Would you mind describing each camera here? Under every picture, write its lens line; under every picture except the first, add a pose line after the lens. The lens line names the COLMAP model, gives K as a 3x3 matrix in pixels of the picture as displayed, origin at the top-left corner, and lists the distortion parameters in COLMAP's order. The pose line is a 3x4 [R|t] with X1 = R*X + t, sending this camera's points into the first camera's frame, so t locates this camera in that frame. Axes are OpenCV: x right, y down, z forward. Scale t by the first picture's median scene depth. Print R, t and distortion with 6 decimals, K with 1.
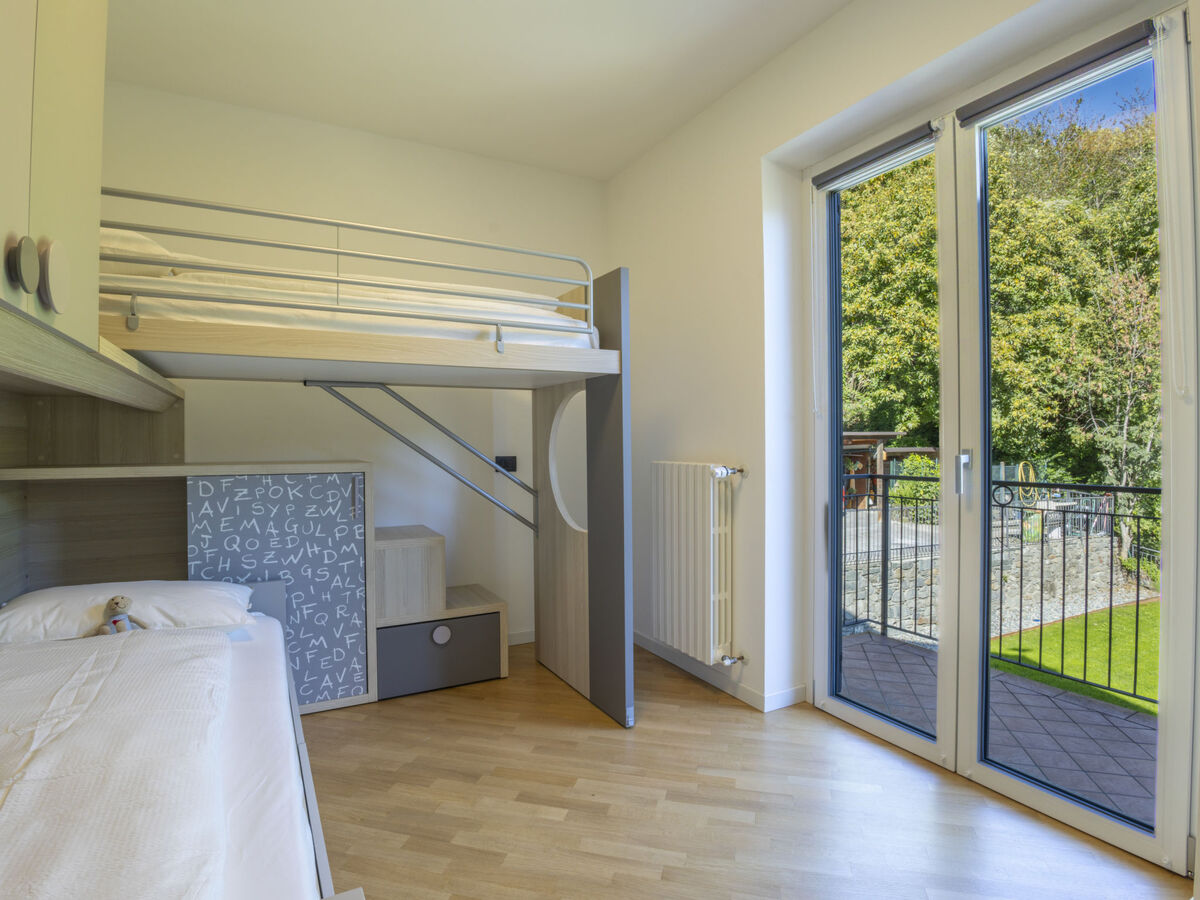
lens RADIAL K [[625.6, 0, 599.8], [0, 625.6, 452.4], [0, 0, 1]] dist [0.005195, 0.001859]
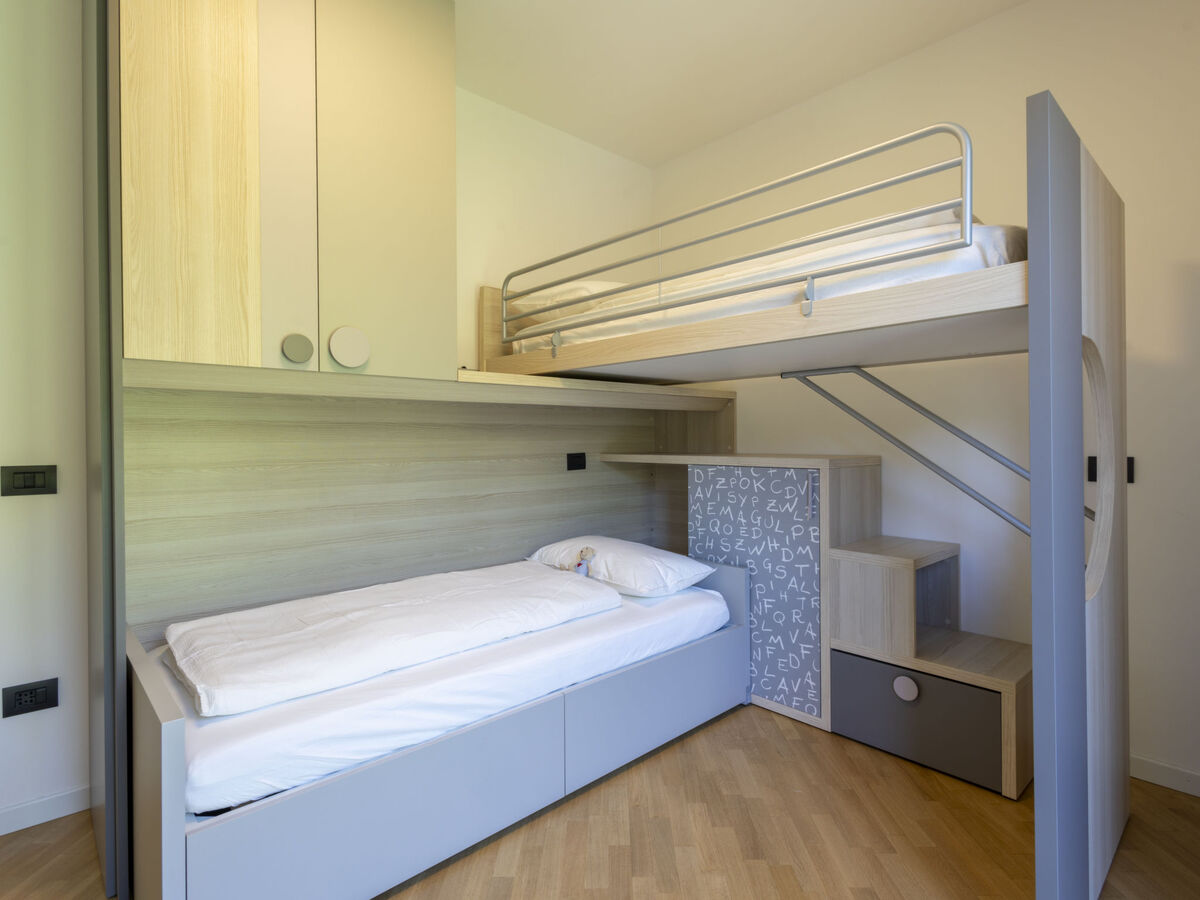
lens RADIAL K [[625.6, 0, 600.1], [0, 625.6, 440.9], [0, 0, 1]] dist [0.005195, 0.001859]
pose [[0.245817, 0.005269, -0.969302, 0.430270], [-0.008038, 0.999962, 0.003397, -0.009337], [0.969283, 0.006957, 0.245850, 0.496063]]
